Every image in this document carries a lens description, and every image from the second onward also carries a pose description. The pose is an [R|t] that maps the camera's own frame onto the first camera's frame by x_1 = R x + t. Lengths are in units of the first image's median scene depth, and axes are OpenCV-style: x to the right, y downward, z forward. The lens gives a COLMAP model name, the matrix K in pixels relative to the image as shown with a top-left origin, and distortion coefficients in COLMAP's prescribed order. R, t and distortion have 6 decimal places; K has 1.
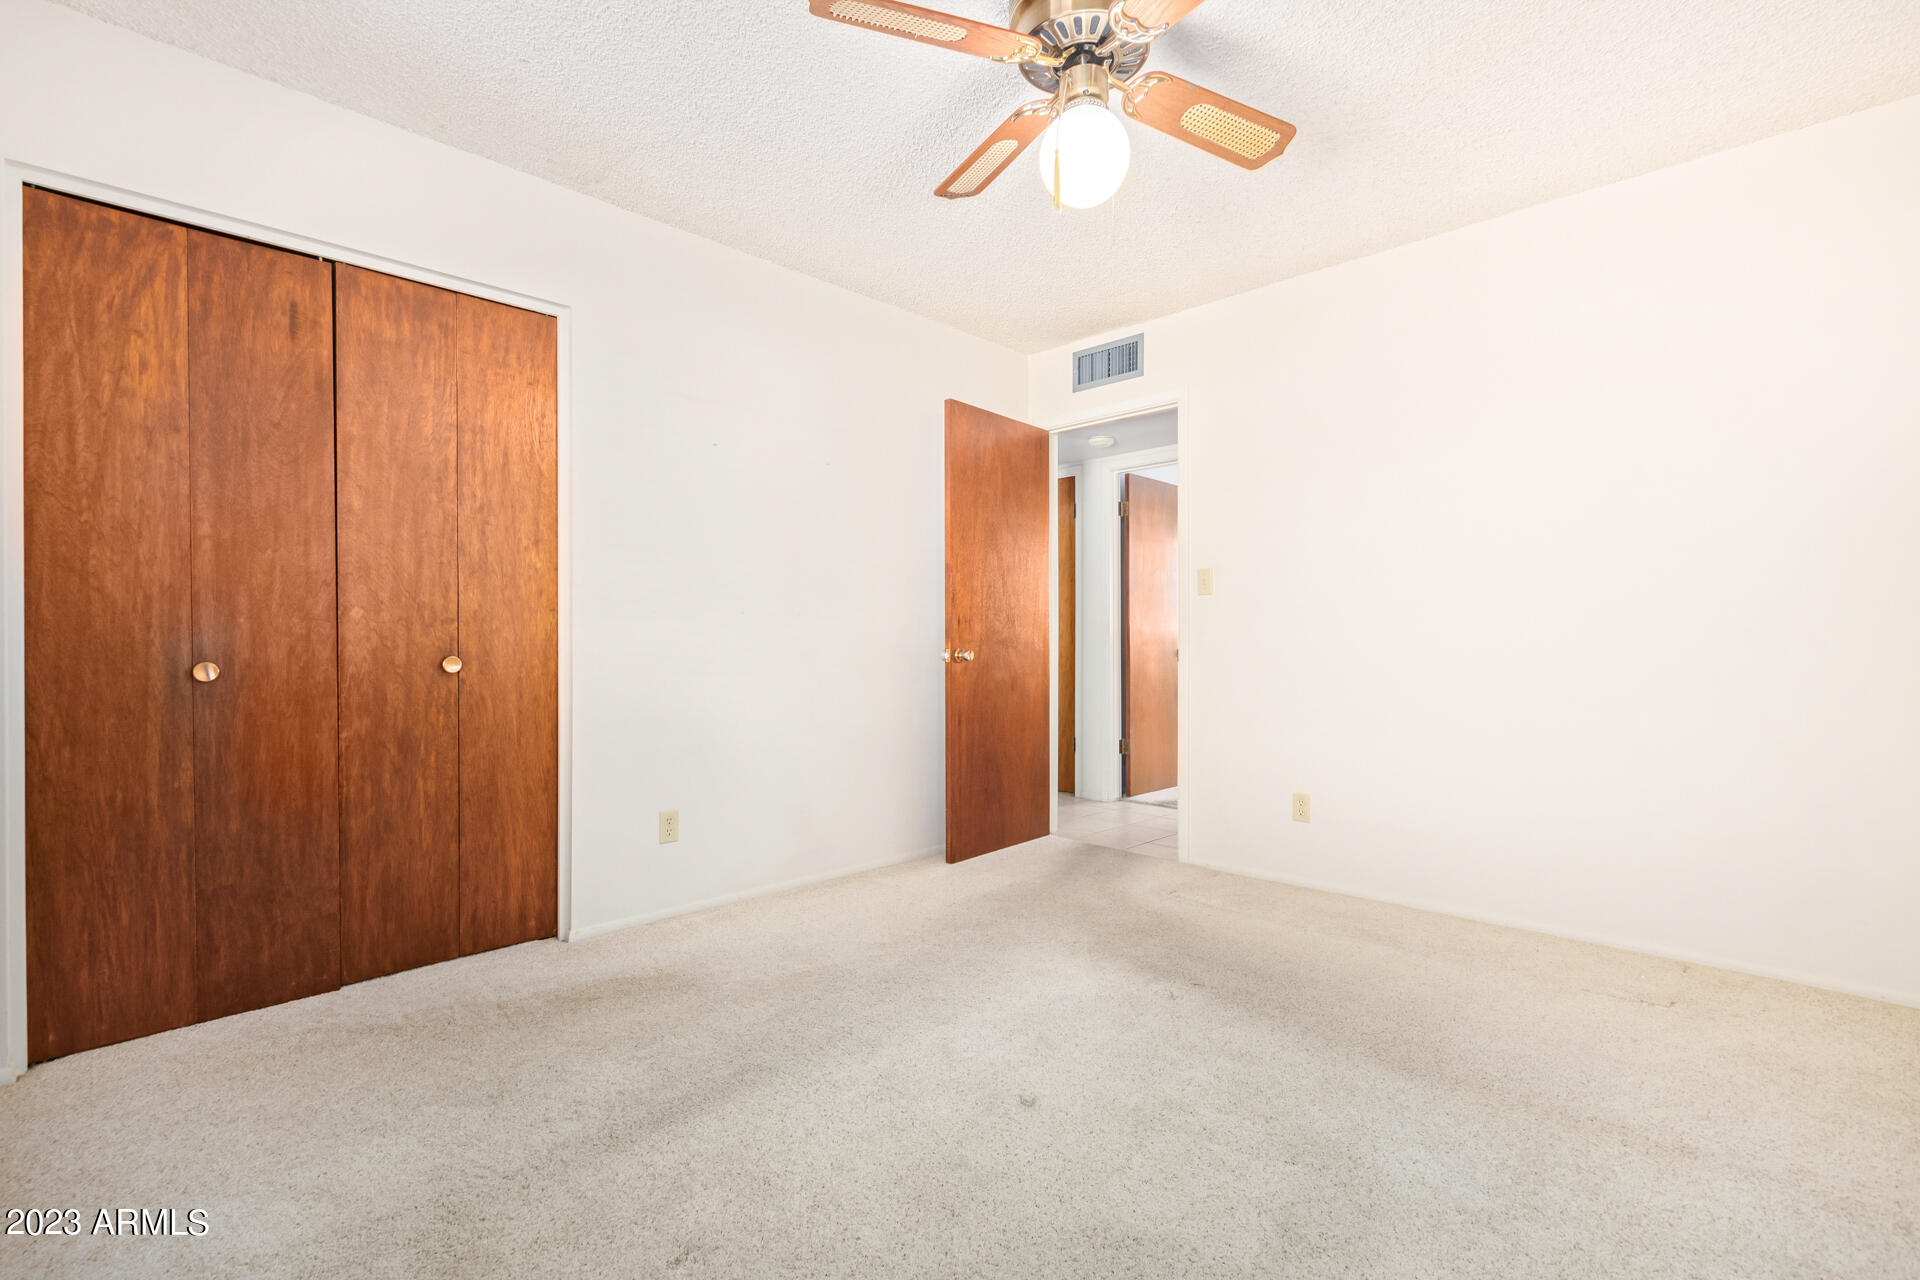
lens RADIAL K [[891.2, 0, 969.2], [0, 891.2, 645.7], [0, 0, 1]] dist [-0.006202, -0.001231]
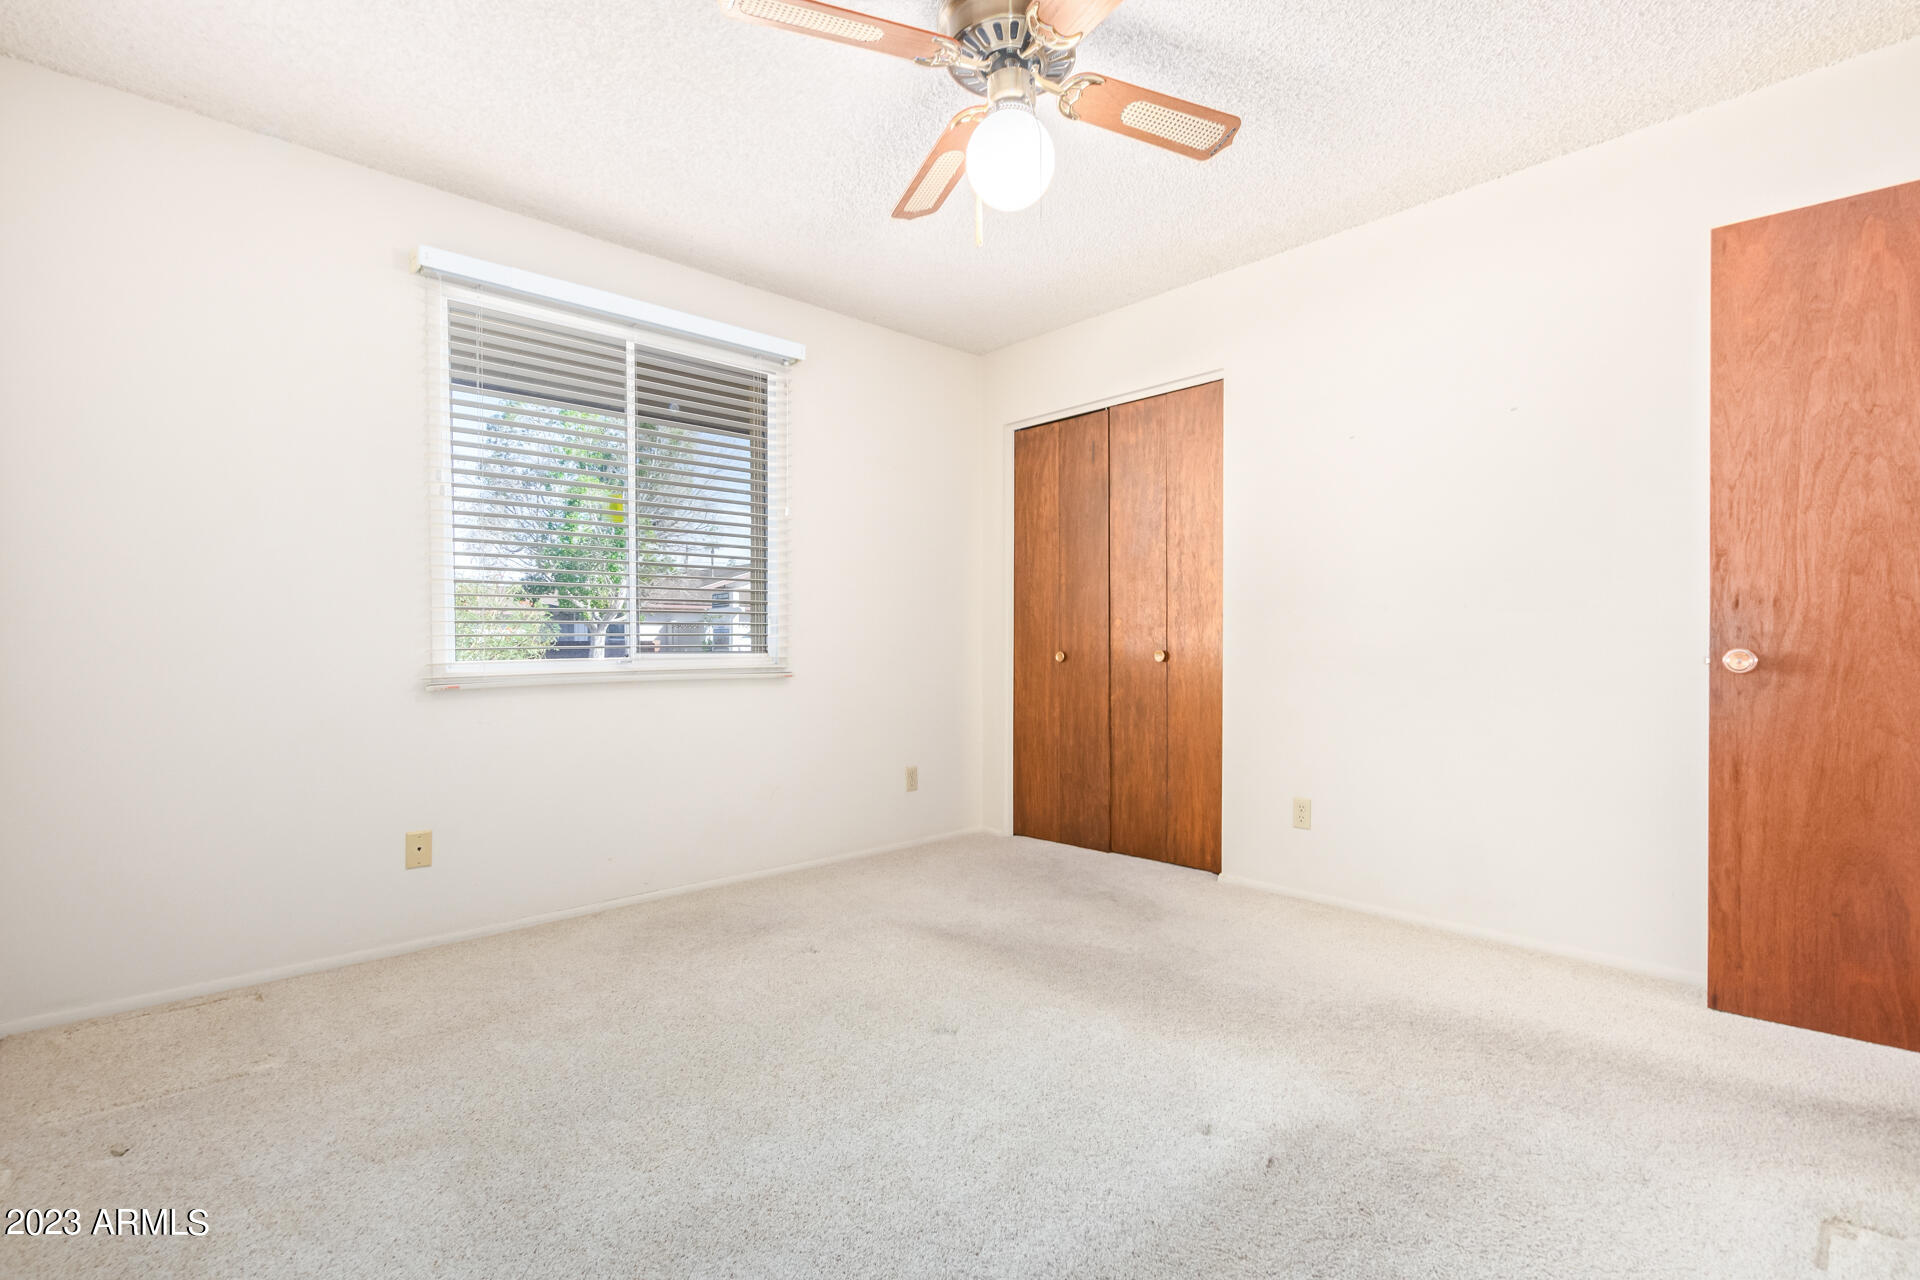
lens RADIAL K [[891.2, 0, 964.4], [0, 891.2, 643.7], [0, 0, 1]] dist [-0.006202, -0.001231]
pose [[-0.065720, 0.005205, -0.997825, 0.912383], [0.001569, 0.999986, 0.005113, -0.006715], [0.997837, -0.001229, -0.065727, 0.814783]]
